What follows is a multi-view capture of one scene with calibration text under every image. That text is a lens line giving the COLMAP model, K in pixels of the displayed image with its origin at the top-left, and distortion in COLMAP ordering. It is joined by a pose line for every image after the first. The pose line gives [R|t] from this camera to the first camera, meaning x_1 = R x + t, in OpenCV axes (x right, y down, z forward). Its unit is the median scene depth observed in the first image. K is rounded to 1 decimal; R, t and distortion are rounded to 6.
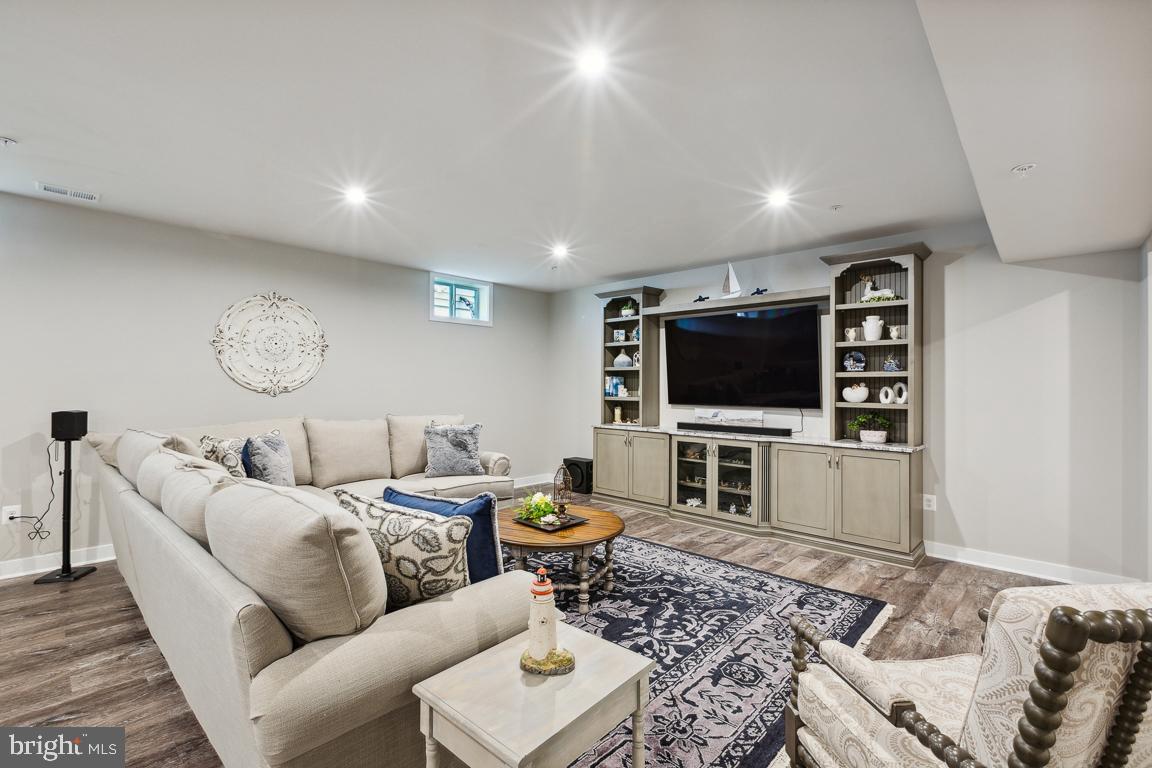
lens RADIAL K [[517.9, 0, 580.4], [0, 517.9, 389.3], [0, 0, 1]] dist [-0.000664, -0.000492]
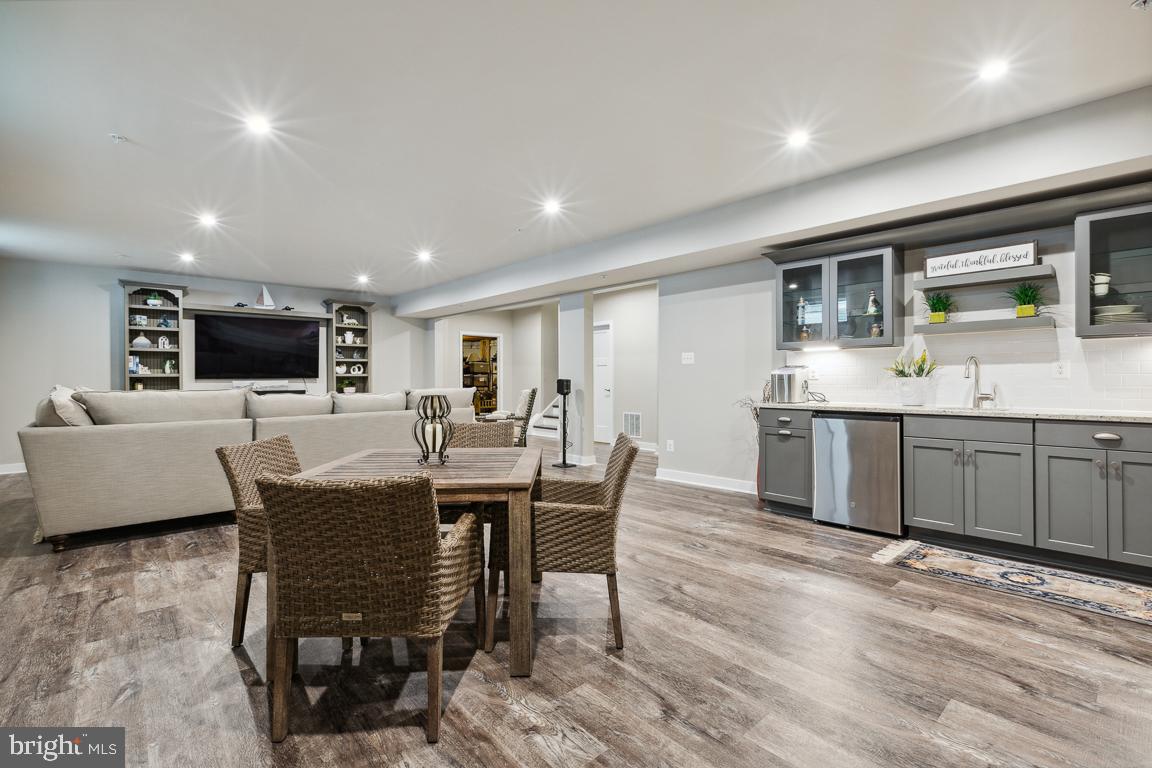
lens RADIAL K [[517.9, 0, 580.0], [0, 517.9, 378.1], [0, 0, 1]] dist [-0.000664, -0.000492]
pose [[0.090187, -0.008253, 0.995891, -1.411736], [0.014308, 0.999873, 0.006991, 0.042439], [-0.995822, 0.013619, 0.090294, -0.094805]]
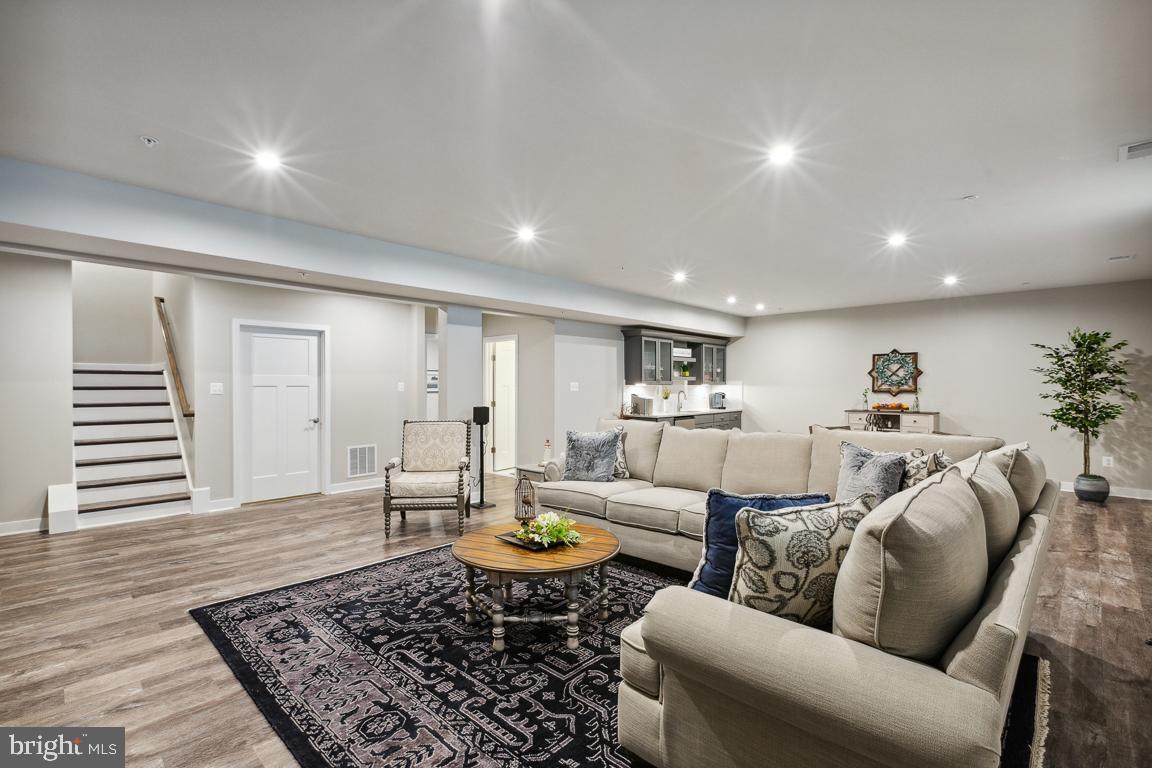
lens RADIAL K [[517.9, 0, 572.4], [0, 517.9, 386.9], [0, 0, 1]] dist [-0.000664, -0.000492]
pose [[-0.999770, -0.006919, 0.020304, -0.106436], [-0.006862, 0.999972, 0.002887, -0.010070], [-0.020324, 0.002747, -0.999790, 1.502105]]
